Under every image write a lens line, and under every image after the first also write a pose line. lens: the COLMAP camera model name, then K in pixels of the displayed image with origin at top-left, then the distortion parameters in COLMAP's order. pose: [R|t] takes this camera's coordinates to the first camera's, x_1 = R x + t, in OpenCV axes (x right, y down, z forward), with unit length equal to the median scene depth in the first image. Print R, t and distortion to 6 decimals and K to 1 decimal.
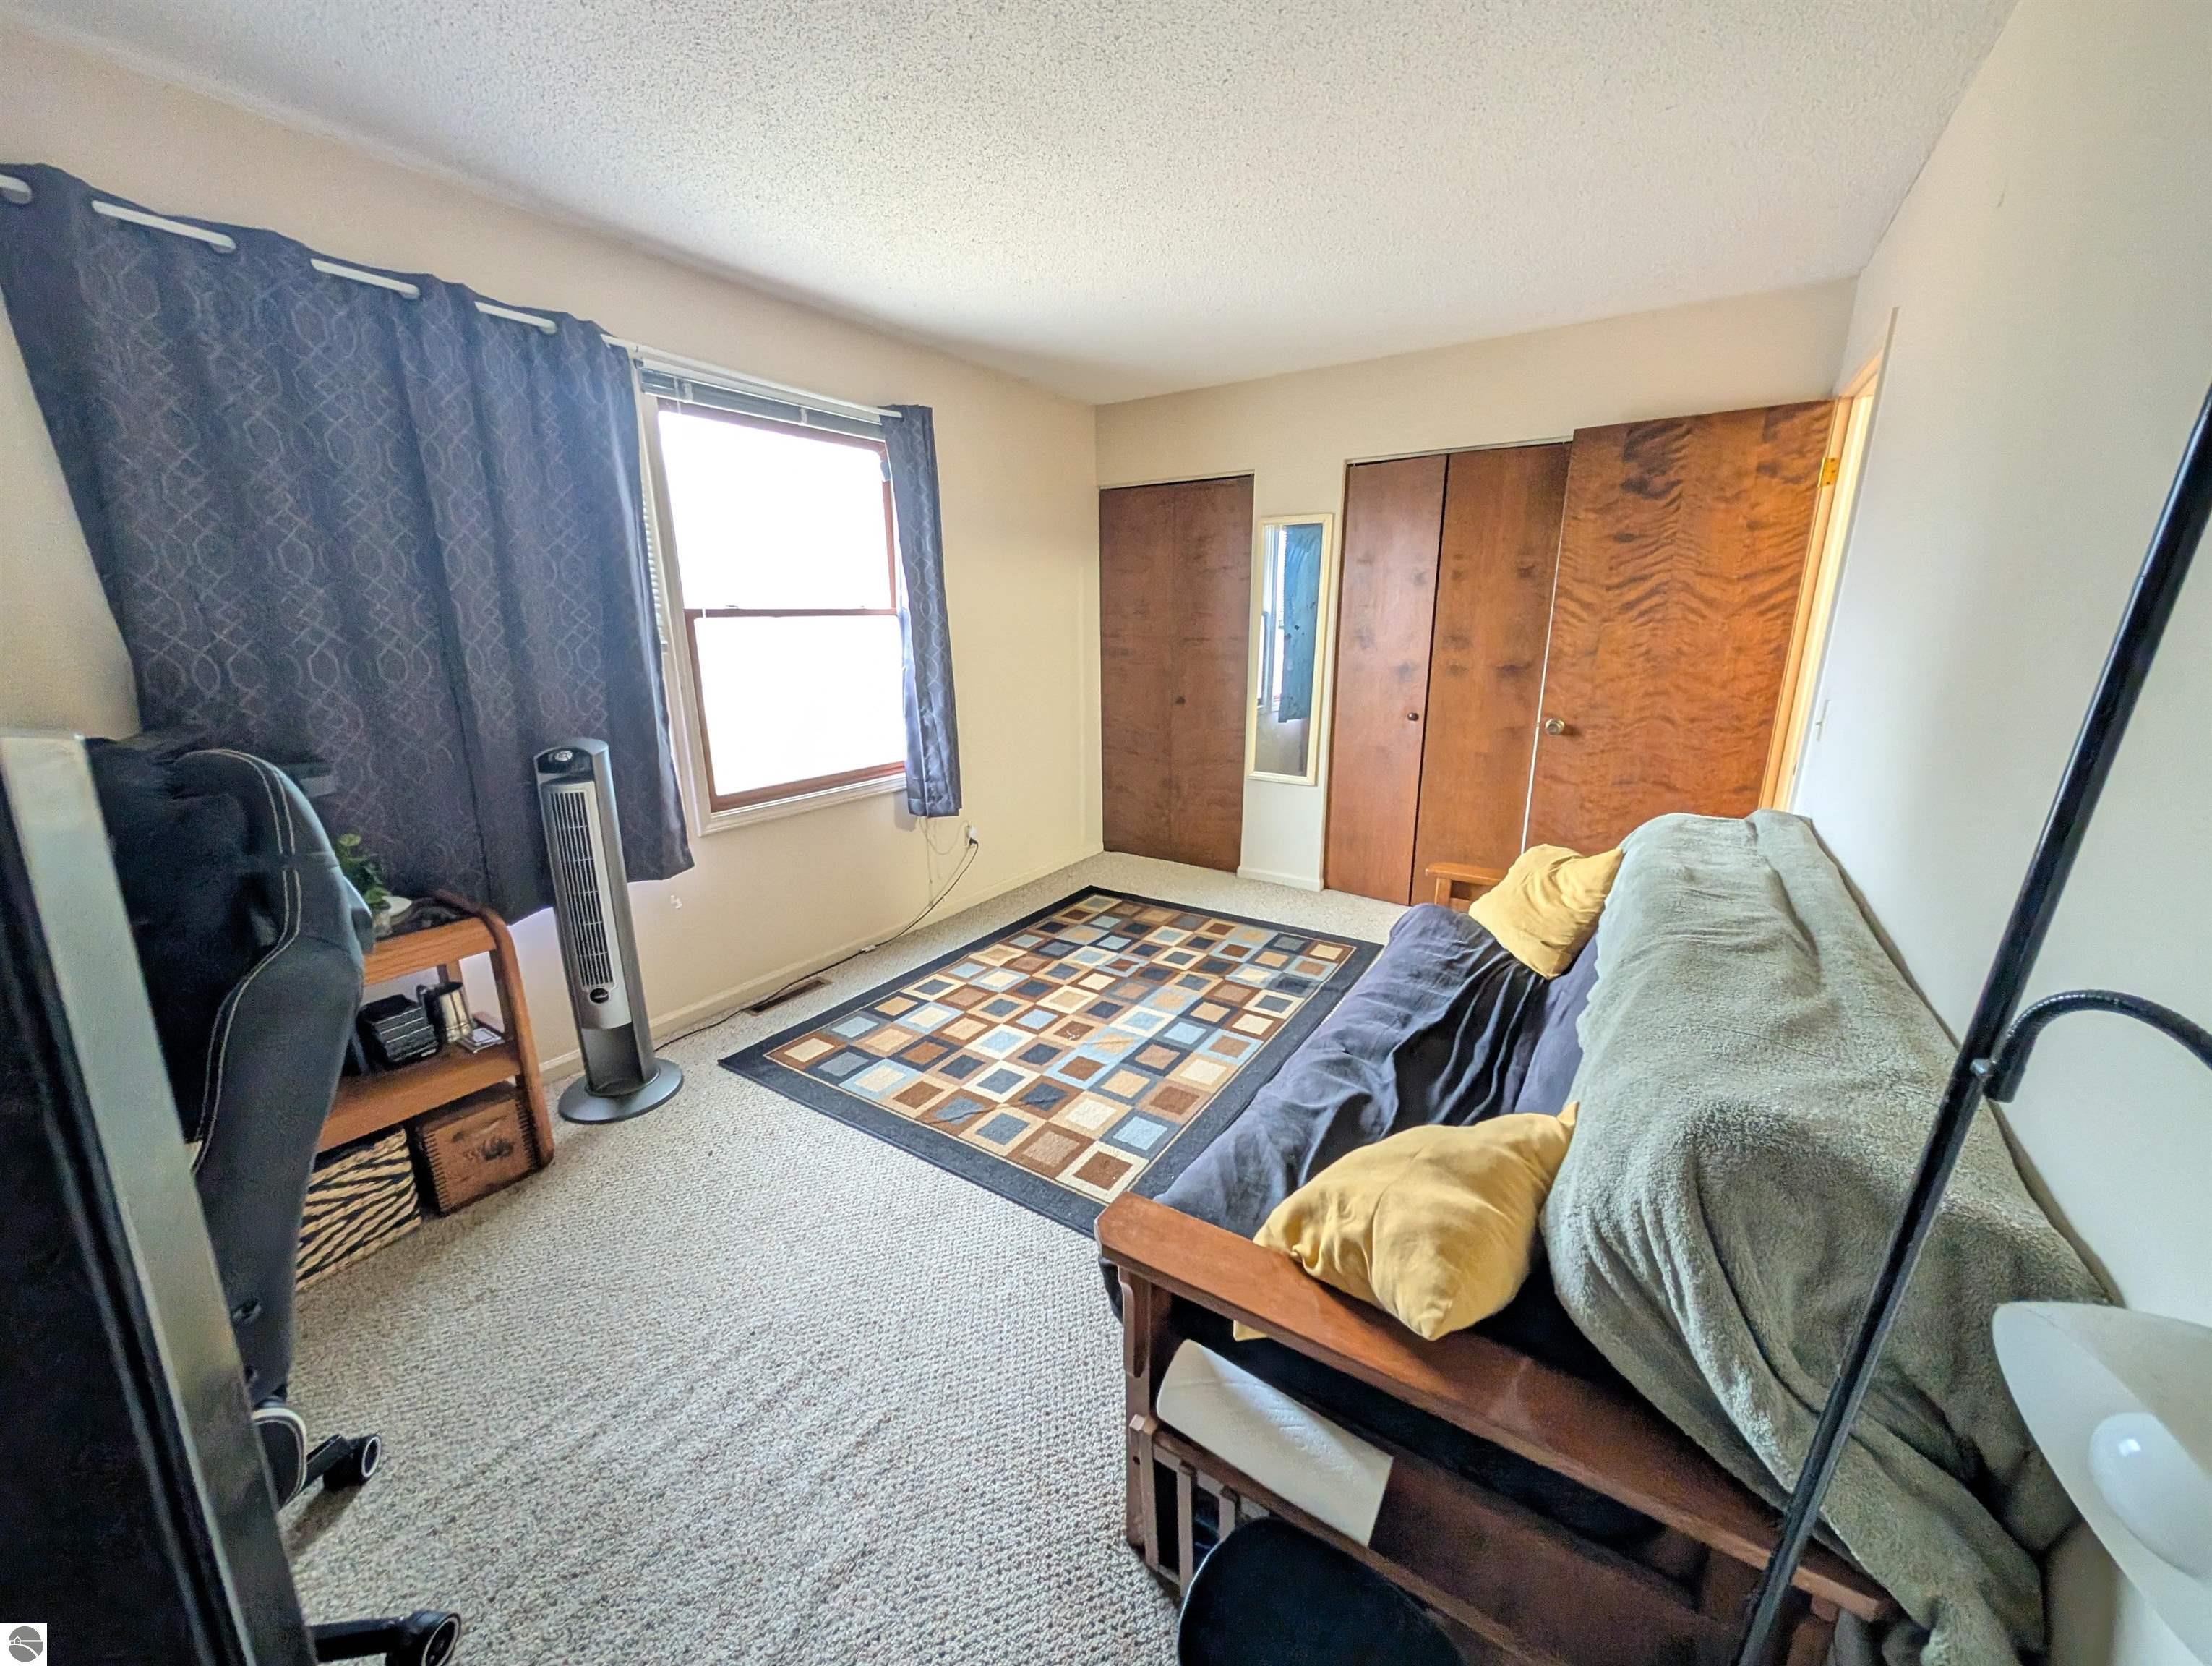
lens RADIAL K [[844.7, 0, 1106.0], [0, 844.7, 836.1], [0, 0, 1]] dist [0.000277, -0.000048]
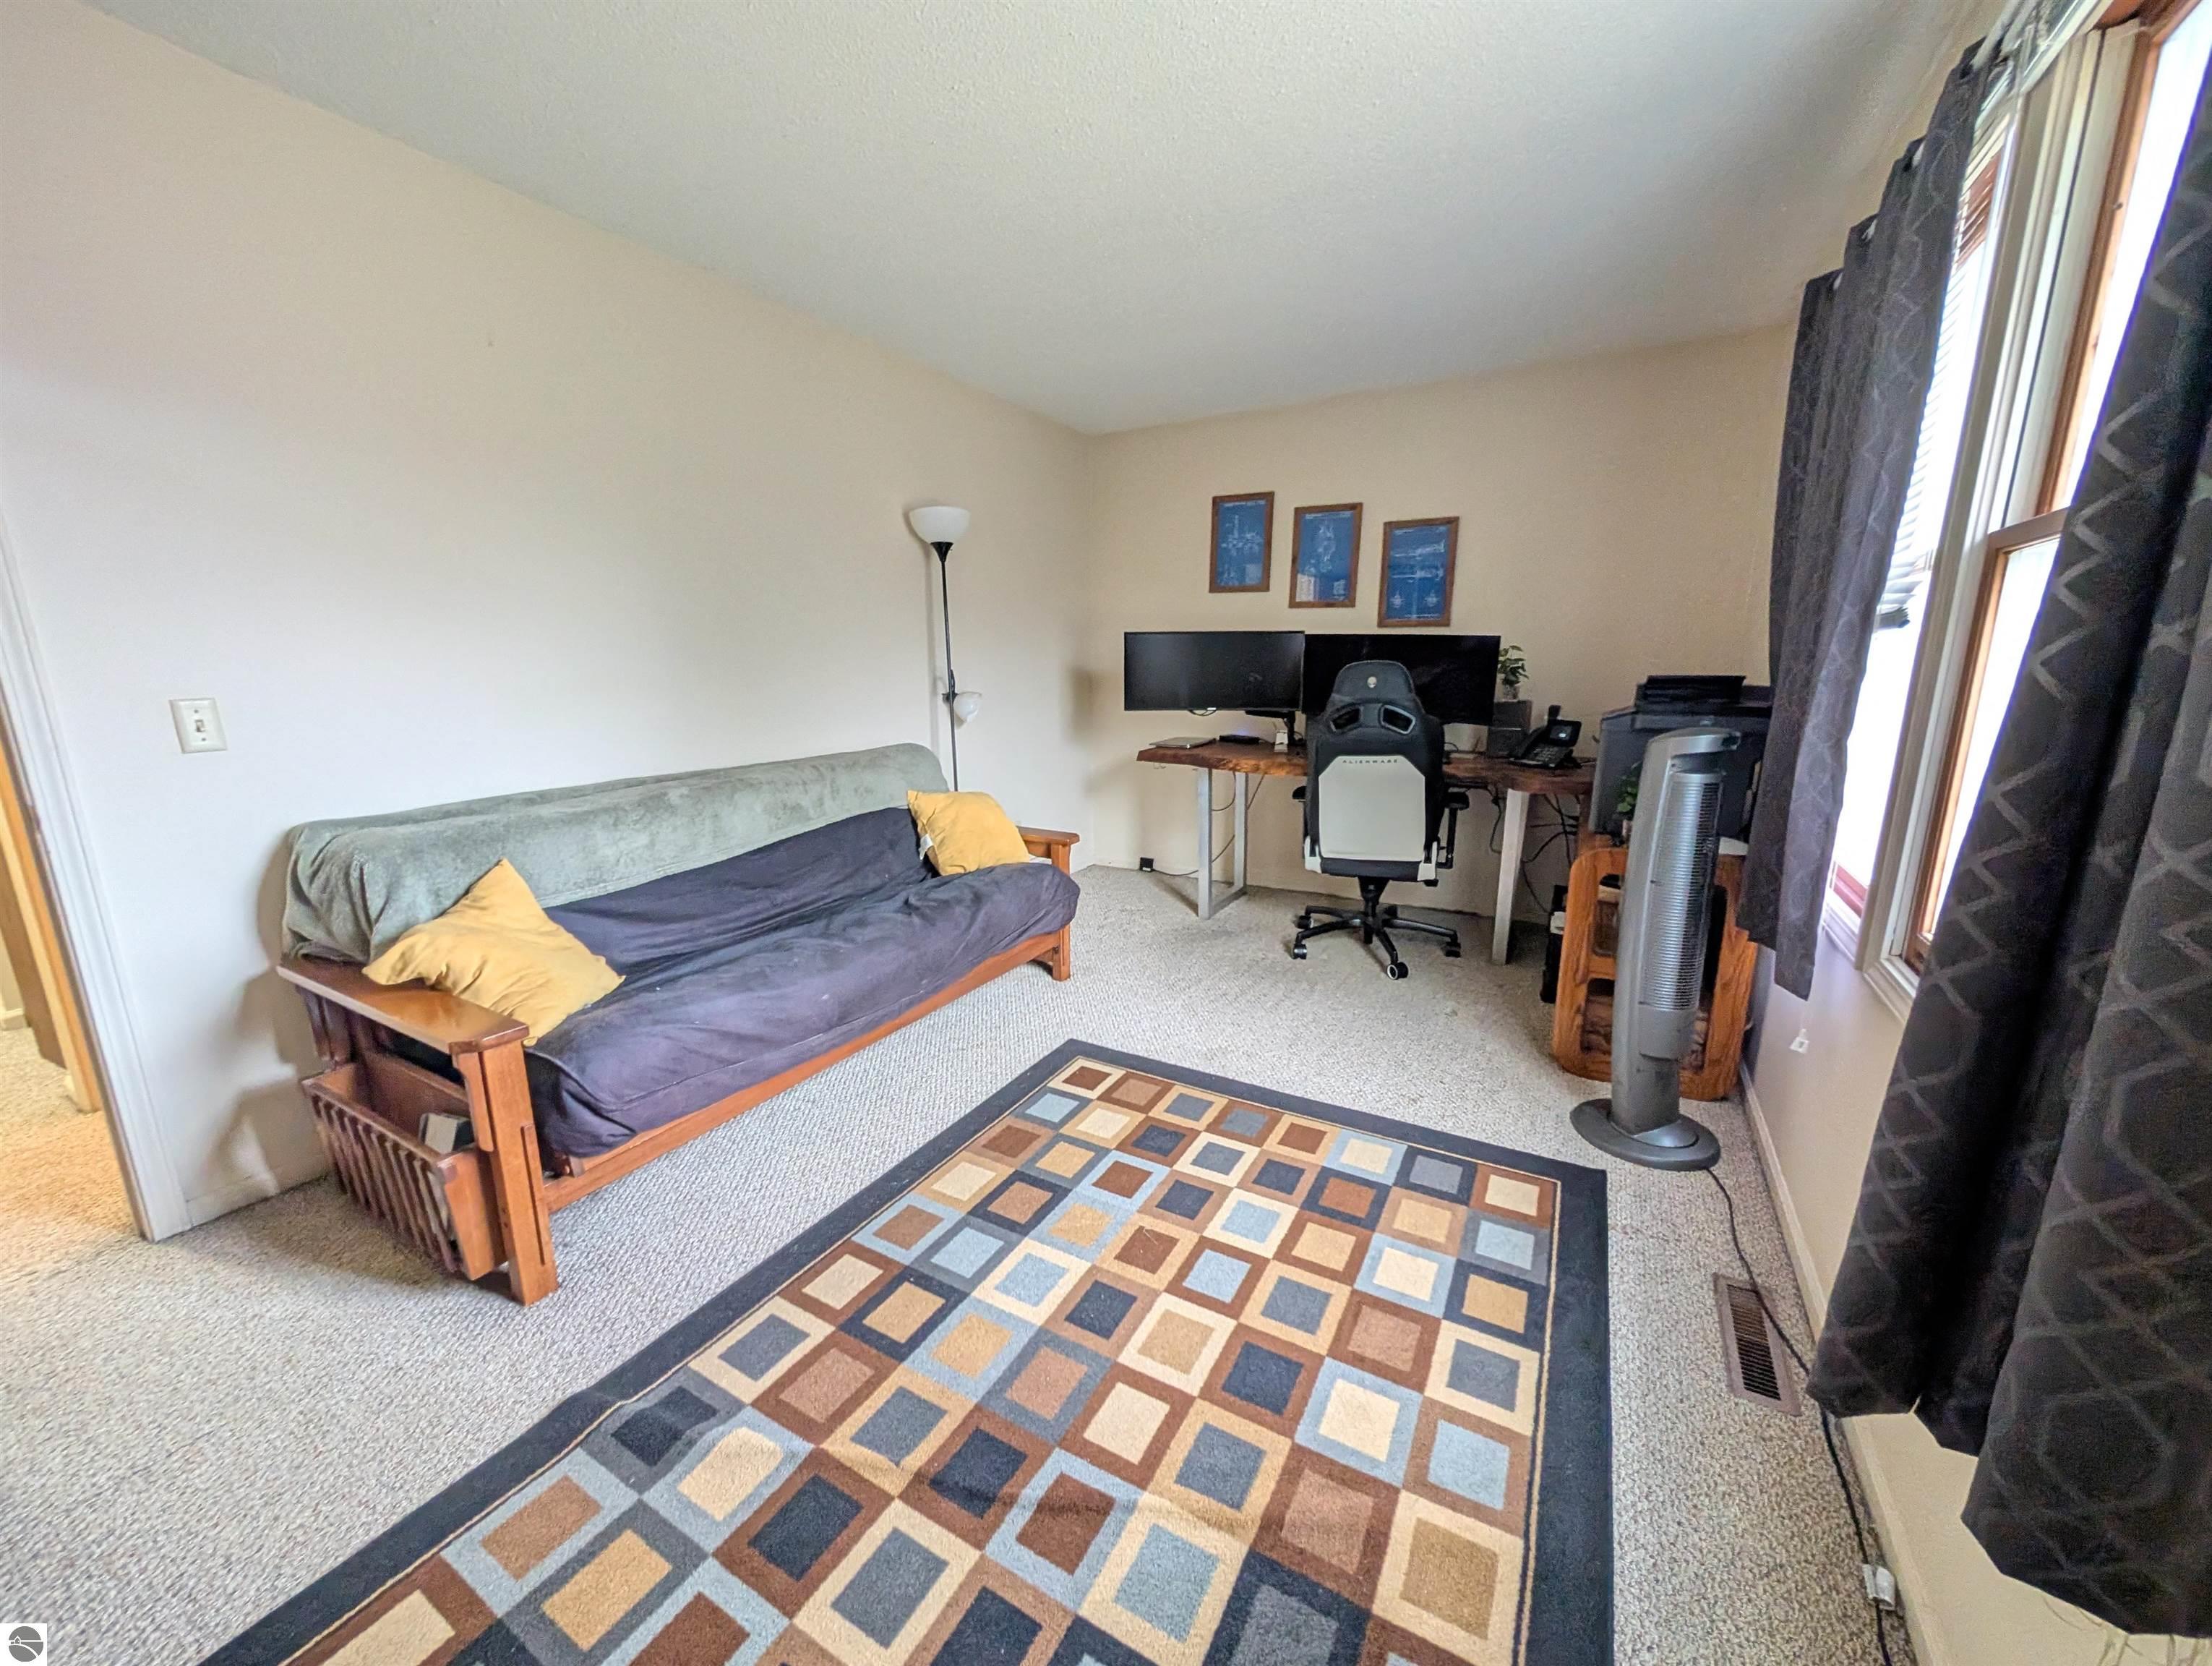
lens RADIAL K [[833.4, 0, 1106.9], [0, 833.4, 838.4], [0, 0, 1]] dist [0.000548, 0.000406]
pose [[-0.998350, 0.020998, -0.053453, 0.017092], [-0.005296, 0.893126, 0.449776, -0.301510], [0.057185, 0.449317, -0.891540, 1.357608]]
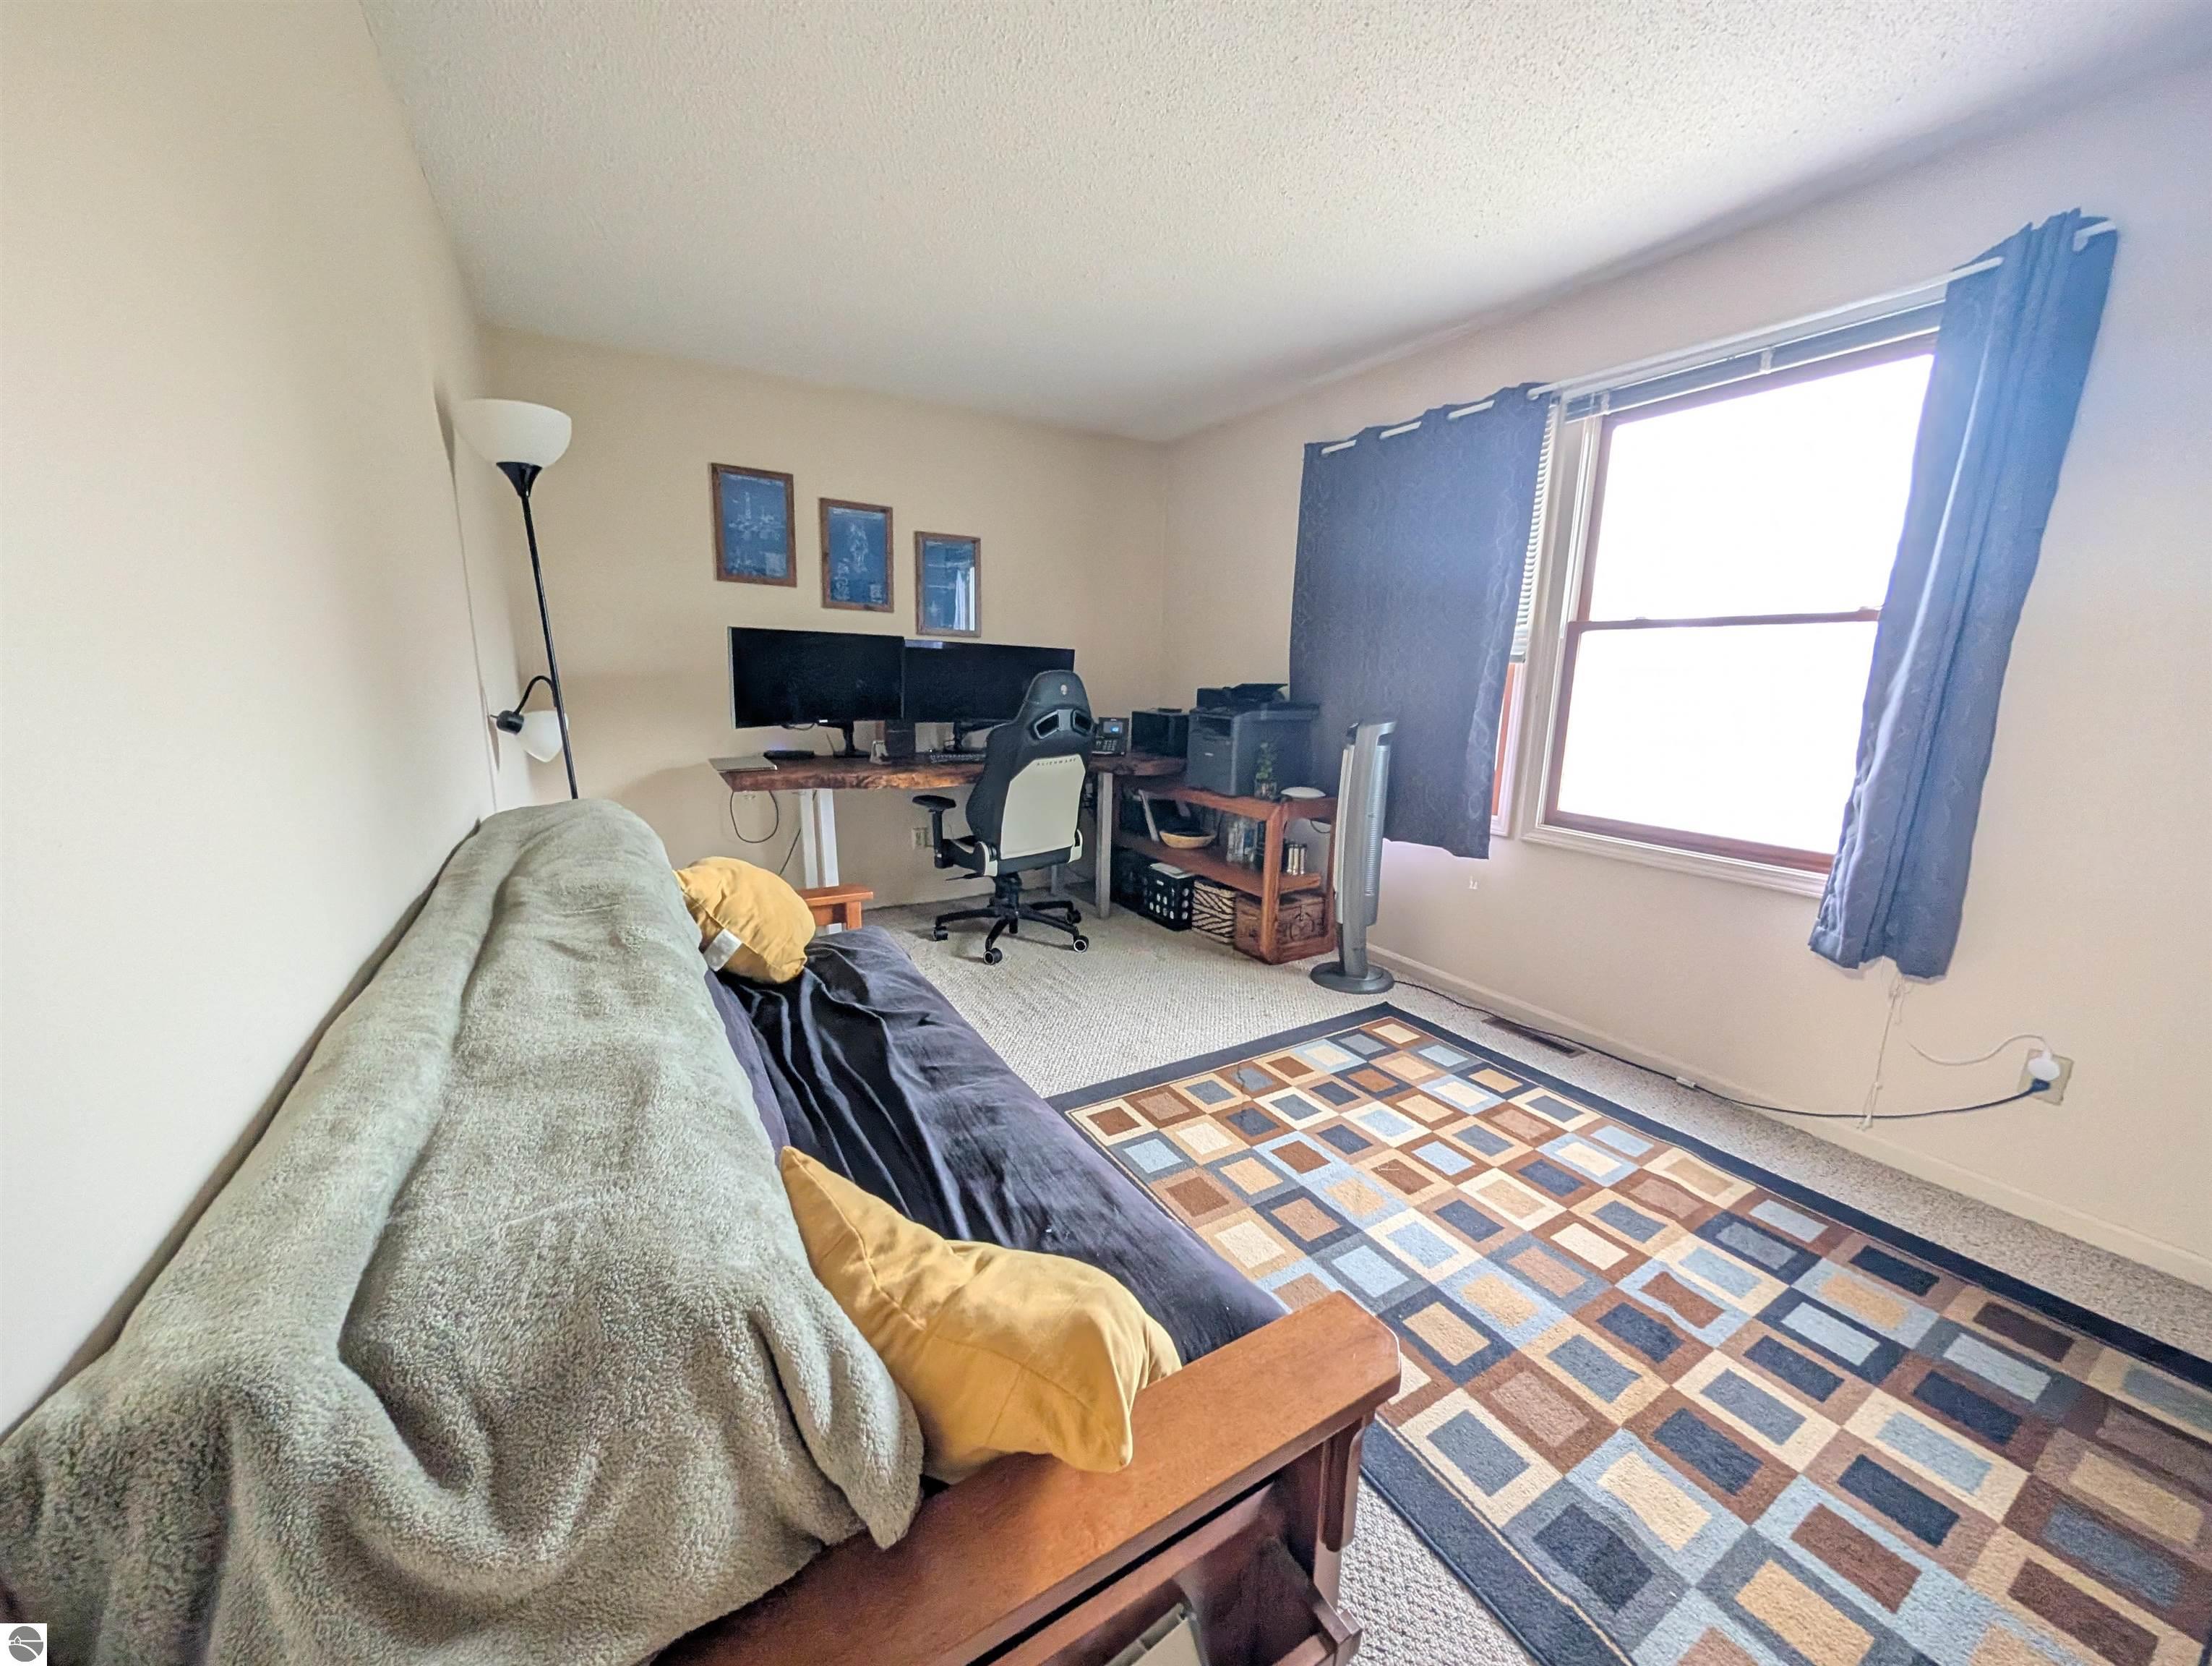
lens RADIAL K [[833.4, 0, 1106.9], [0, 833.4, 838.4], [0, 0, 1]] dist [0.000548, 0.000406]
pose [[-0.442928, 0.179819, -0.878339, 0.630700], [-0.240988, 0.919748, 0.309821, -0.192282], [0.863562, 0.348897, -0.364048, 0.907185]]
